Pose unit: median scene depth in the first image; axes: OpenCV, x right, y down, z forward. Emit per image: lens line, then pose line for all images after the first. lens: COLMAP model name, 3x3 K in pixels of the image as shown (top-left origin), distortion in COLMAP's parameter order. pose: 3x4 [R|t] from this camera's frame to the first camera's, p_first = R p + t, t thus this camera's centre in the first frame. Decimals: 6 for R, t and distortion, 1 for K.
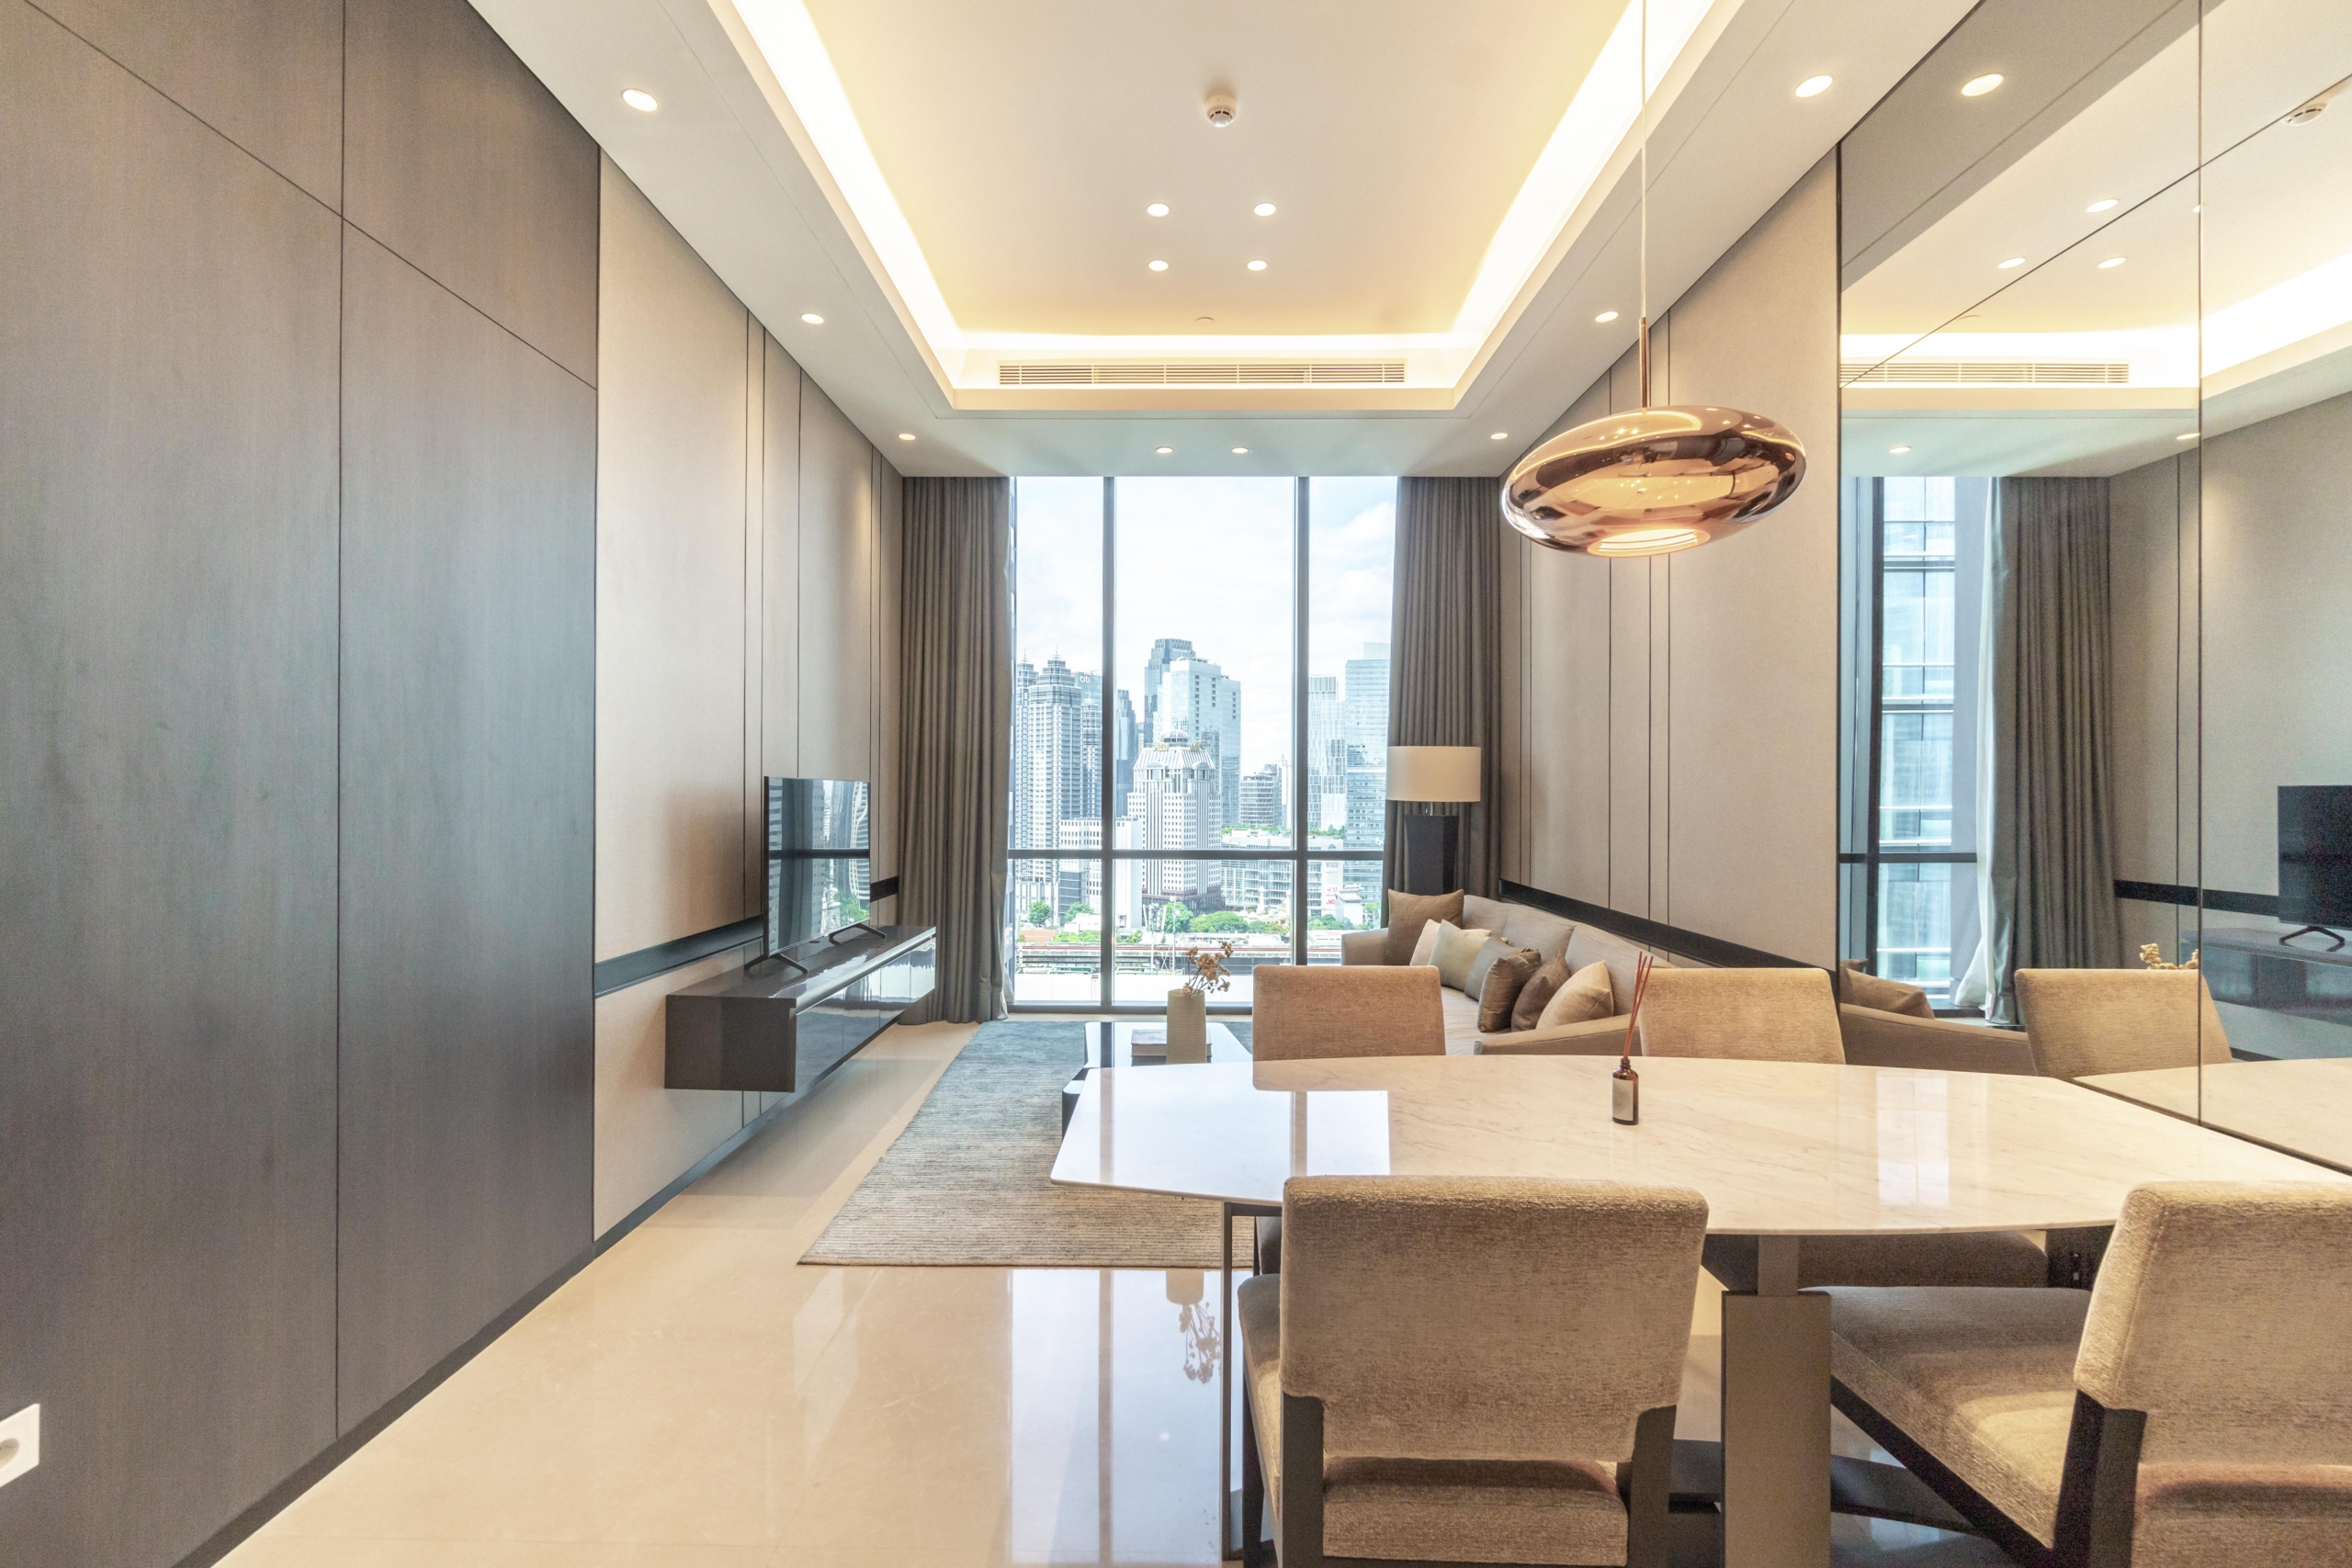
lens RADIAL K [[1007.1, 0, 1201.9], [0, 1007.1, 786.3], [0, 0, 1]] dist [-0.000562, 0.000095]
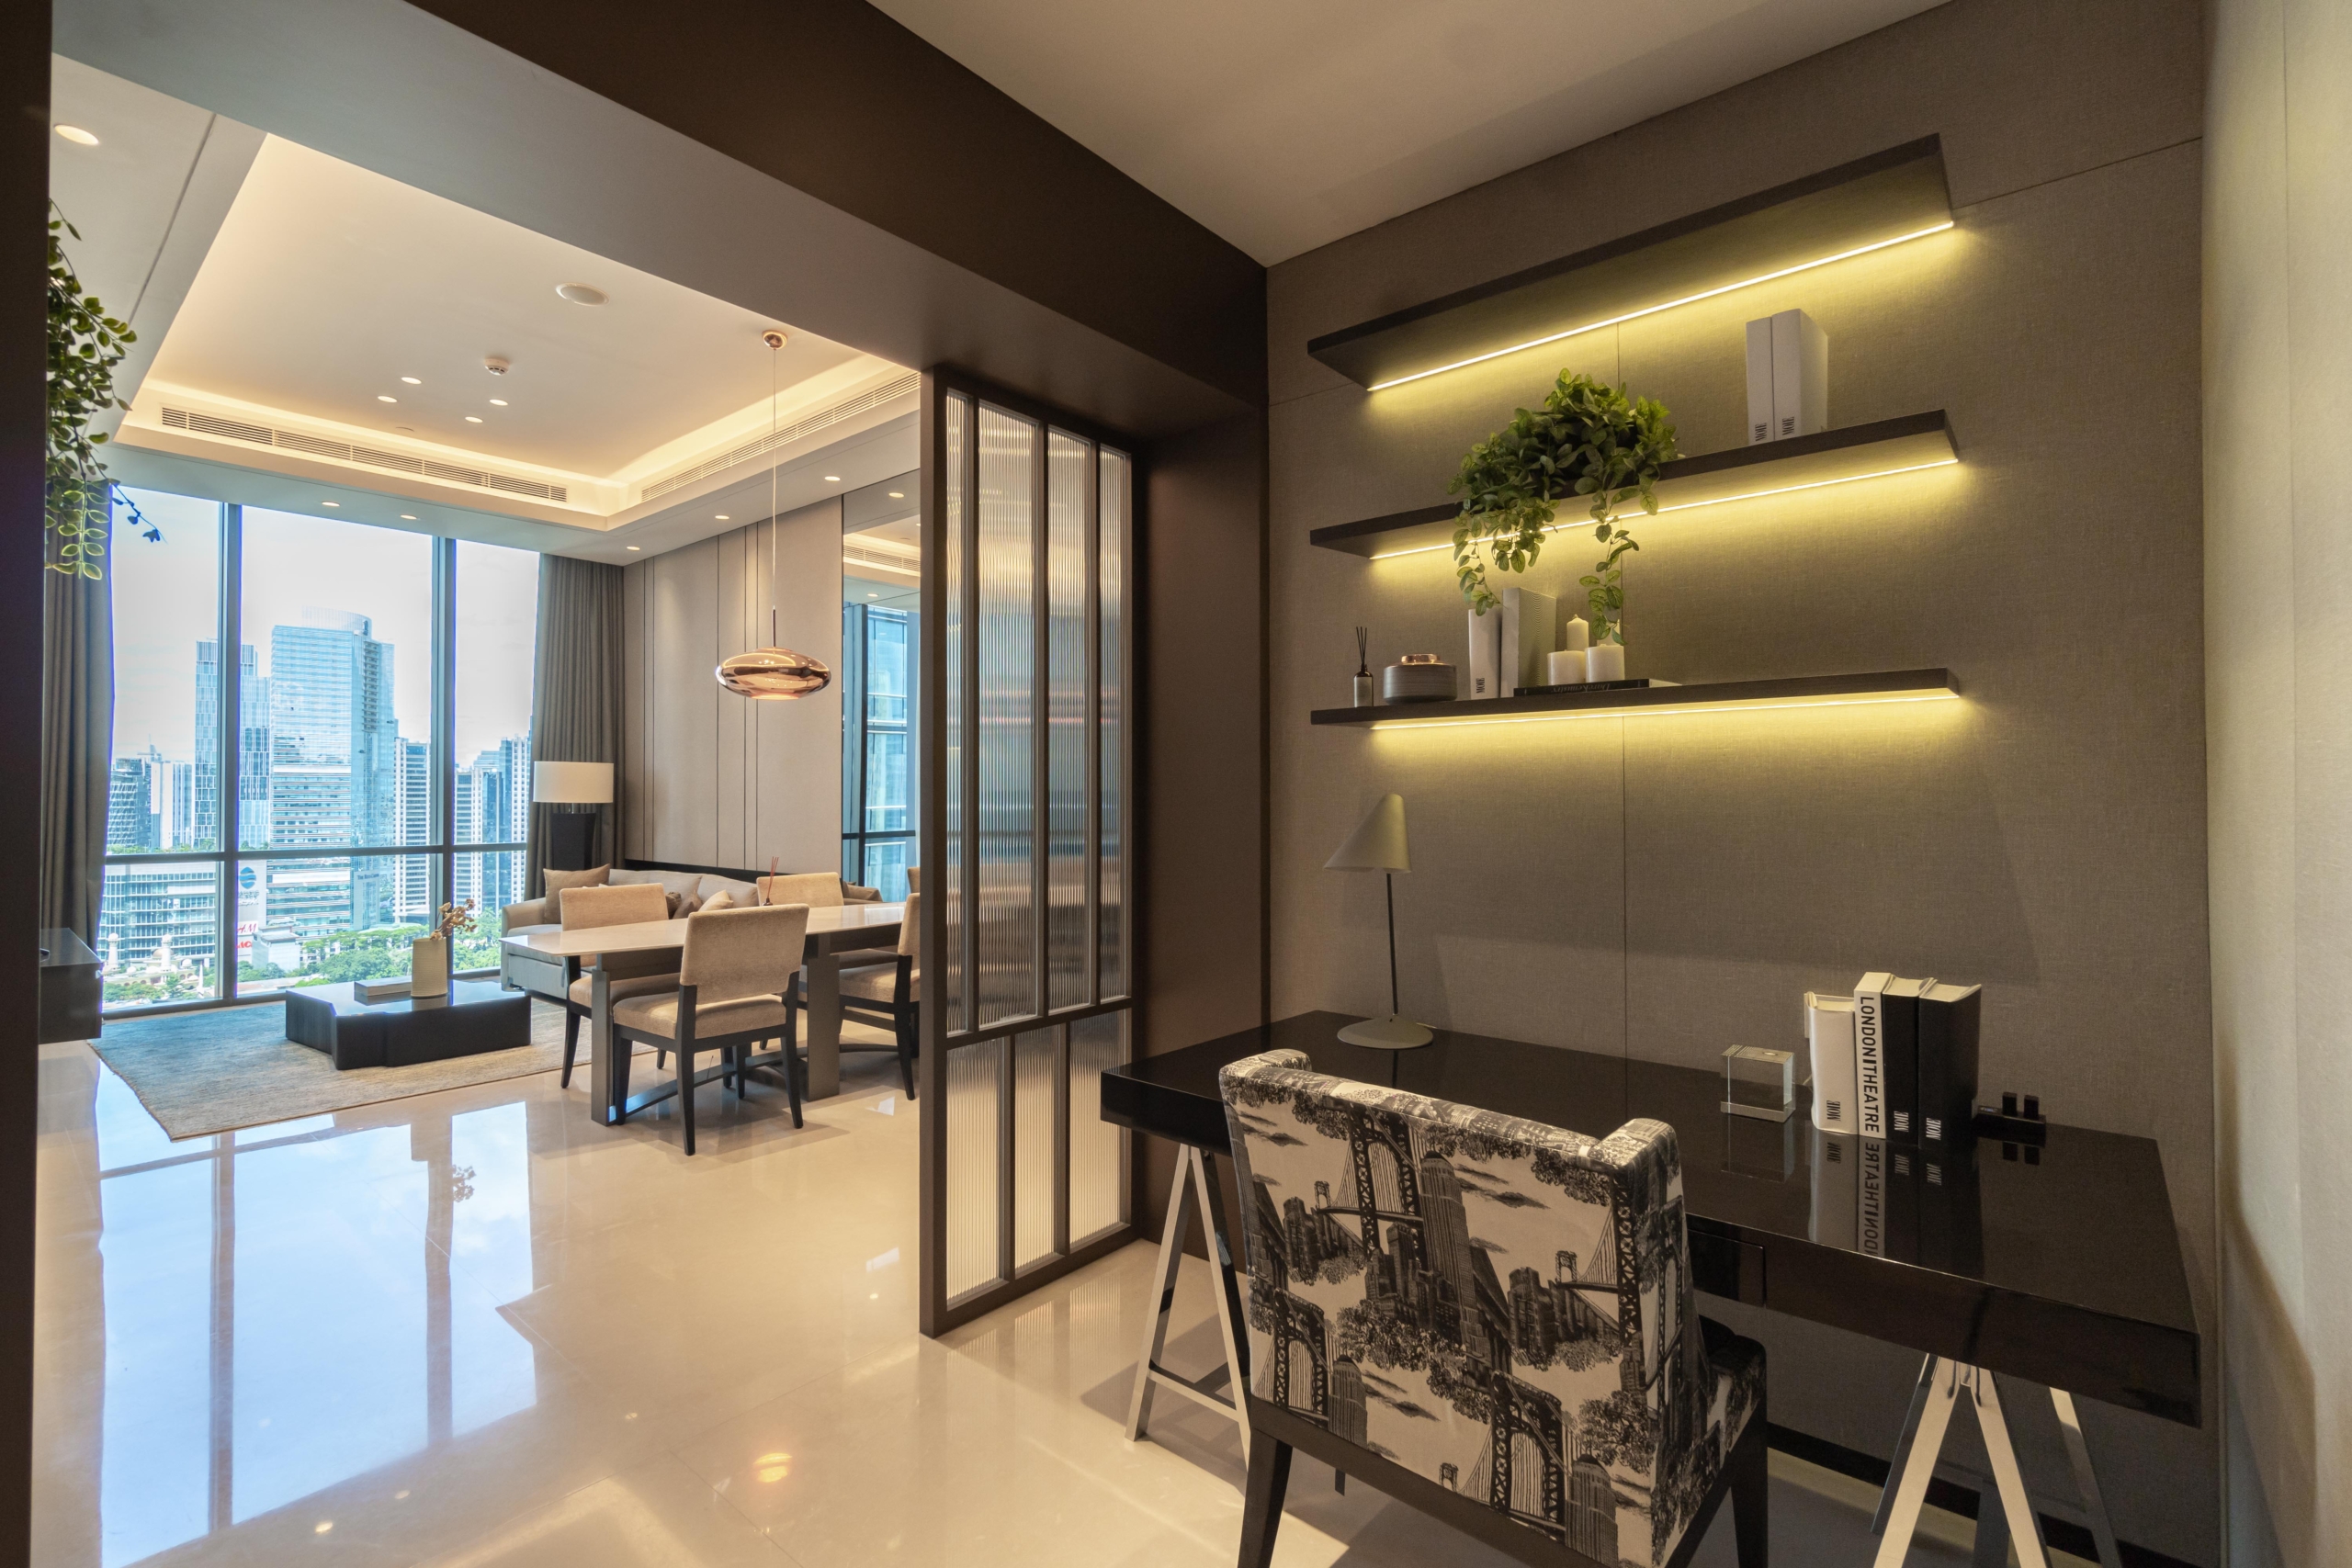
lens RADIAL K [[1014.4, 0, 1167.3], [0, 1014.4, 782.2], [0, 0, 1]] dist [-0.002767, -0.000301]
pose [[0.642996, 0.004774, 0.765855, -0.301797], [0.001186, 0.999973, -0.007230, -0.001846], [-0.765868, 0.005558, 0.642973, -0.481282]]
